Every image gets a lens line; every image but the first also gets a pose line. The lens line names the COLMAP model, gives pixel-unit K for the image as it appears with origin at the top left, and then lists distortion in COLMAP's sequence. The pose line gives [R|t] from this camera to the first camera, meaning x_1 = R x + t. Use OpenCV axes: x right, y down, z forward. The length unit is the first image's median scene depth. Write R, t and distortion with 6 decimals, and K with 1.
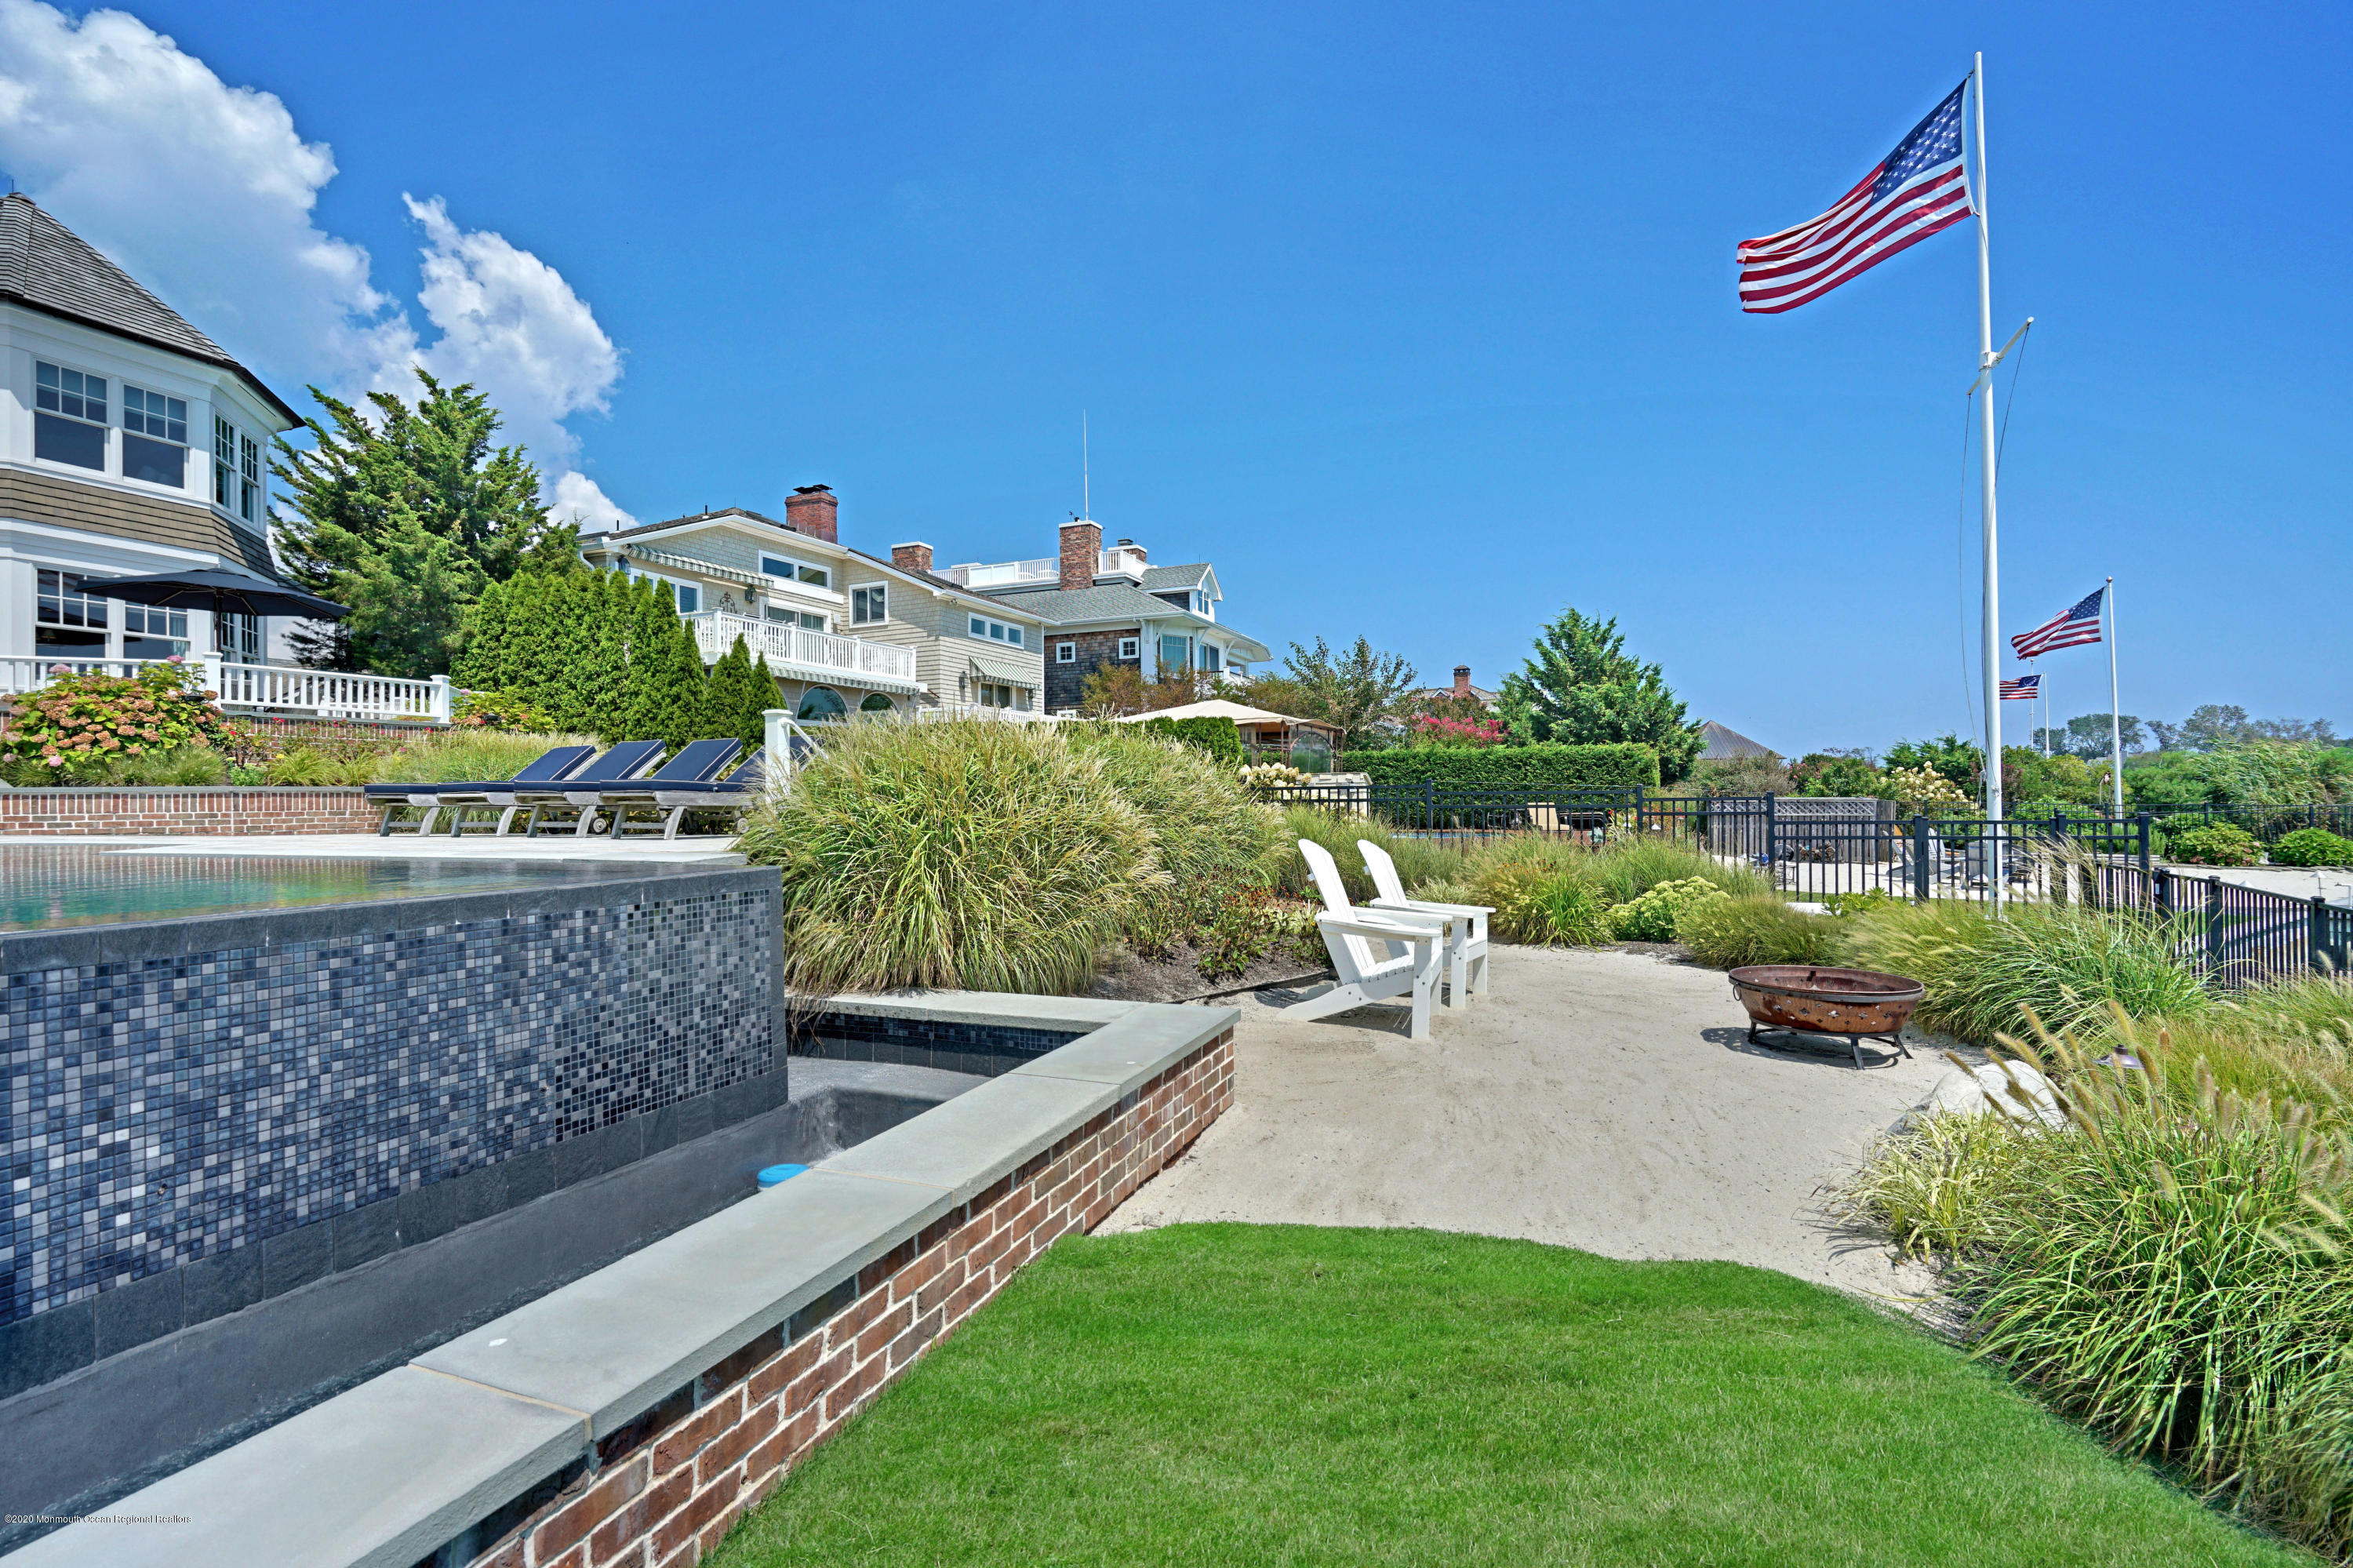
lens RADIAL K [[1056.1, 0, 1181.5], [0, 1056.1, 781.2], [0, 0, 1]] dist [-0.003267, 0.000822]
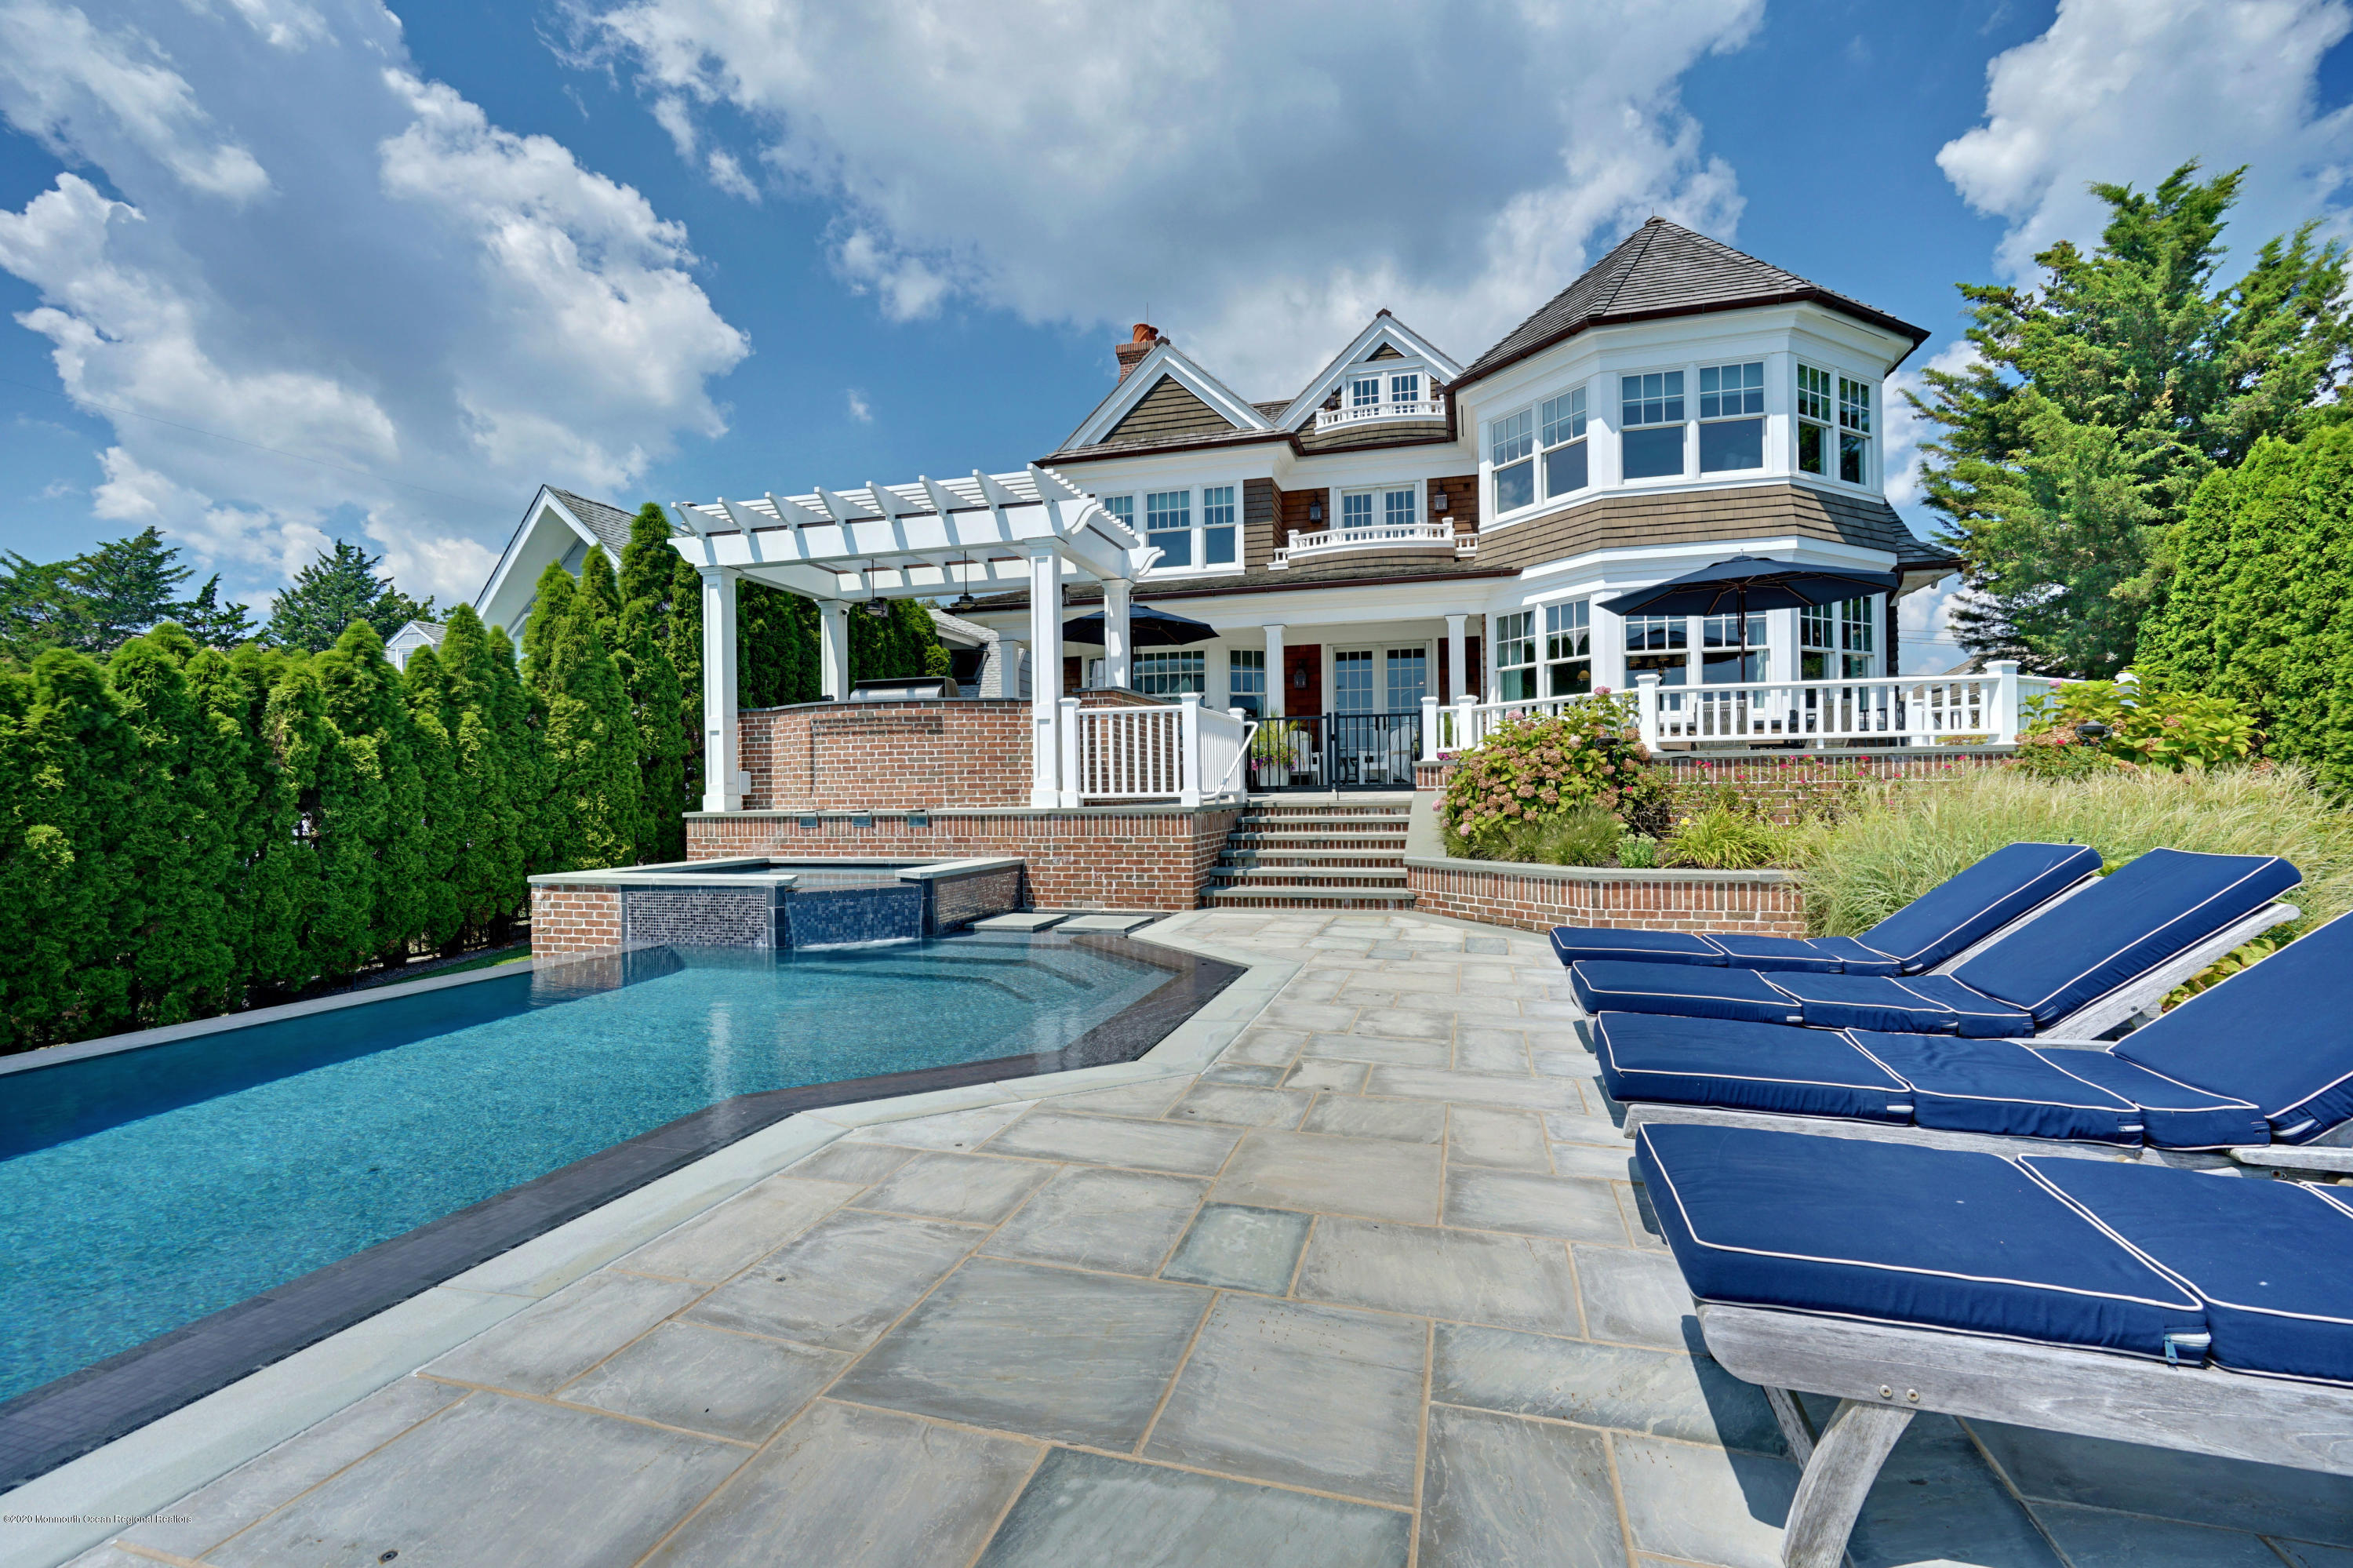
lens RADIAL K [[1056.1, 0, 1177.6], [0, 1056.1, 782.8], [0, 0, 1]] dist [-0.003267, 0.000822]
pose [[0.102445, 0.005471, -0.994724, -0.158173], [0.026800, 0.999607, 0.008257, -0.045819], [0.994378, -0.027504, 0.102258, 0.445530]]
